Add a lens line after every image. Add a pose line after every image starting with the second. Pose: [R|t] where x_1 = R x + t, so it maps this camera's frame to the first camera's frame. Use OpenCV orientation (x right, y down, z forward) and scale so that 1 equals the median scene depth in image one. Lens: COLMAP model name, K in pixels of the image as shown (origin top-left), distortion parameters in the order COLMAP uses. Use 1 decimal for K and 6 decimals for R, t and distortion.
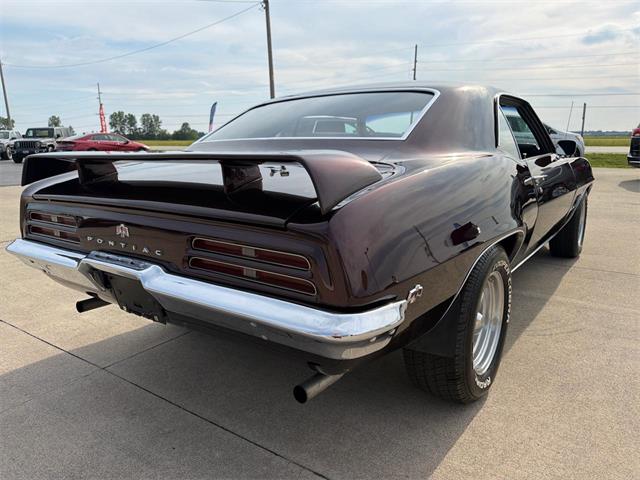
lens RADIAL K [[460.2, 0, 315.7], [0, 460.2, 243.0], [0, 0, 1]] dist [0.014132, -0.019891]
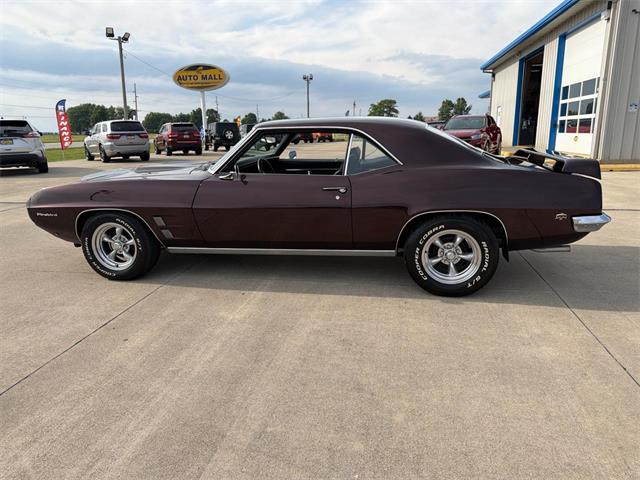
lens RADIAL K [[460.2, 0, 319.4], [0, 460.2, 243.6], [0, 0, 1]] dist [0.014132, -0.019891]
pose [[-0.437153, -0.198041, 0.877312, -1.379532], [0.216589, 0.923567, 0.316406, -0.531878], [-0.872918, 0.328334, -0.360847, 2.081020]]
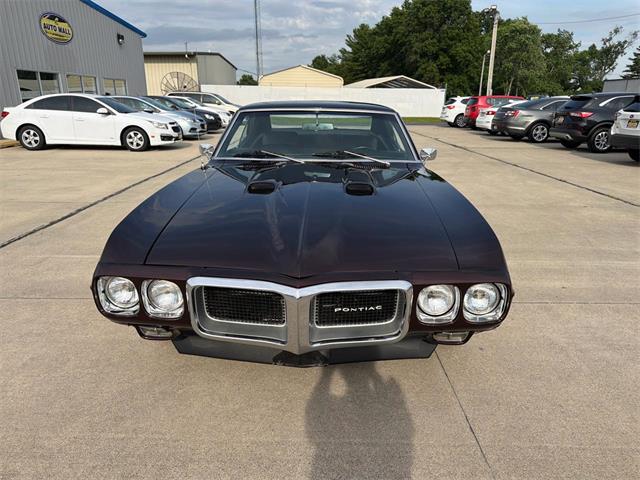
lens RADIAL K [[460.2, 0, 327.1], [0, 460.2, 242.3], [0, 0, 1]] dist [0.014132, -0.019891]
pose [[-0.800876, 0.184715, -0.569630, 1.318056], [-0.126130, 0.877864, 0.462001, -0.745426], [0.585396, 0.441853, -0.679762, 2.676025]]
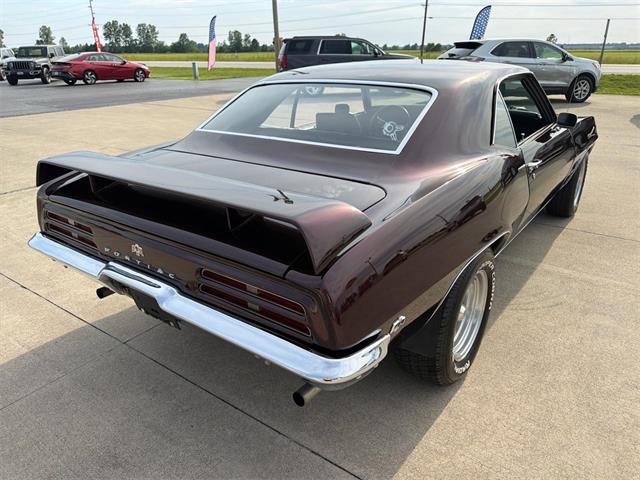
lens RADIAL K [[460.2, 0, 317.5], [0, 460.2, 242.7], [0, 0, 1]] dist [0.014132, -0.019891]
pose [[0.999965, 0.004236, -0.007164, 0.011626], [-0.002936, 0.984981, 0.172640, -0.147653], [0.007788, -0.172613, 0.984959, -0.047948]]
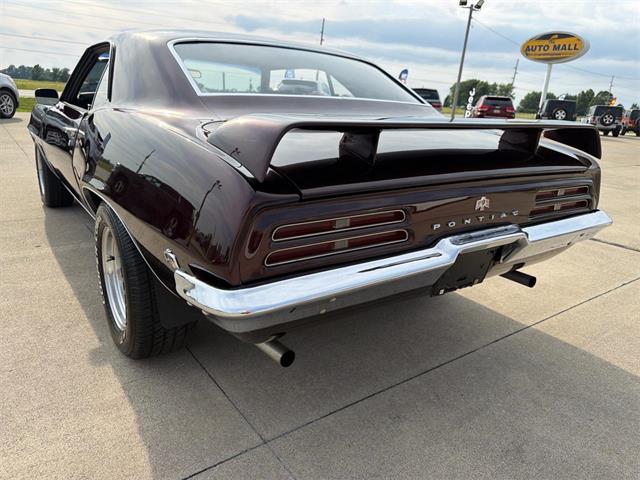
lens RADIAL K [[460.2, 0, 324.7], [0, 460.2, 243.2], [0, 0, 1]] dist [0.014132, -0.019891]
pose [[0.304446, -0.254154, 0.917997, -0.901953], [0.141776, 0.965102, 0.220177, -0.130590], [-0.941919, 0.063118, 0.329854, 0.628723]]
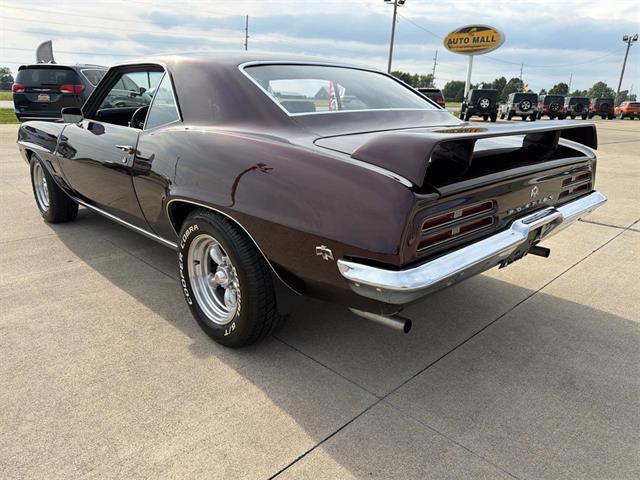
lens RADIAL K [[460.2, 0, 321.0], [0, 460.2, 242.0], [0, 0, 1]] dist [0.014132, -0.019891]
pose [[0.163651, -0.279311, 0.946152, -1.082899], [0.187855, 0.950356, 0.248060, -0.197038], [-0.968467, 0.137144, 0.207997, 0.828483]]
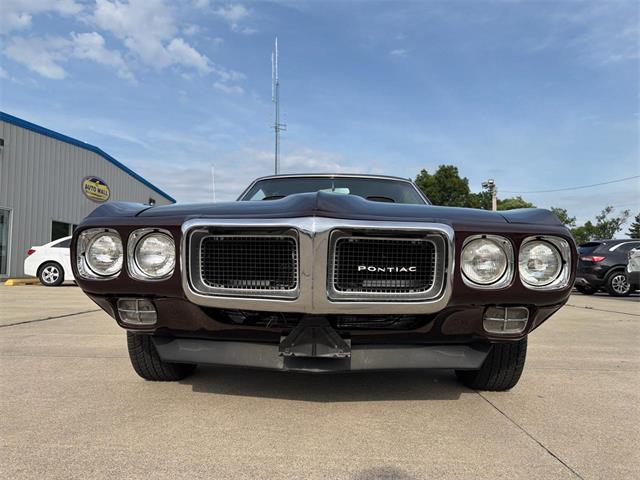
lens RADIAL K [[460.2, 0, 323.2], [0, 460.2, 237.9], [0, 0, 1]] dist [0.014132, -0.019891]
pose [[-0.820469, -0.035177, -0.570608, 1.288207], [-0.124355, 0.985188, 0.118072, -0.406525], [0.558003, 0.167833, -0.812690, 2.684924]]
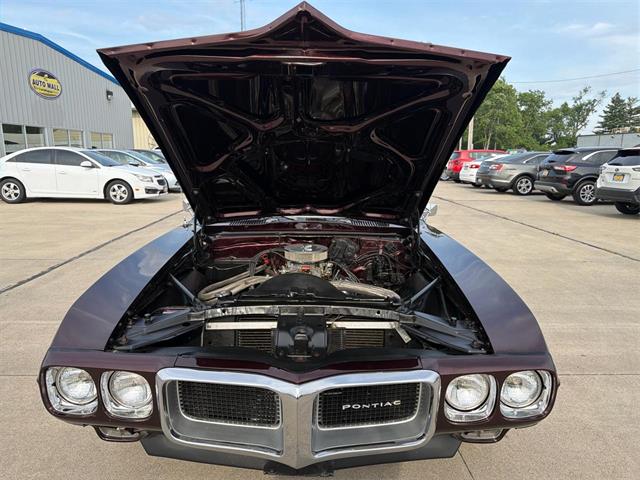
lens RADIAL K [[460.2, 0, 321.8], [0, 460.2, 245.5], [0, 0, 1]] dist [0.014132, -0.019891]
pose [[-0.787668, 0.127413, -0.602781, 1.257547], [-0.131285, 0.921200, 0.366272, -0.714331], [0.601949, 0.367637, -0.708872, 2.553259]]
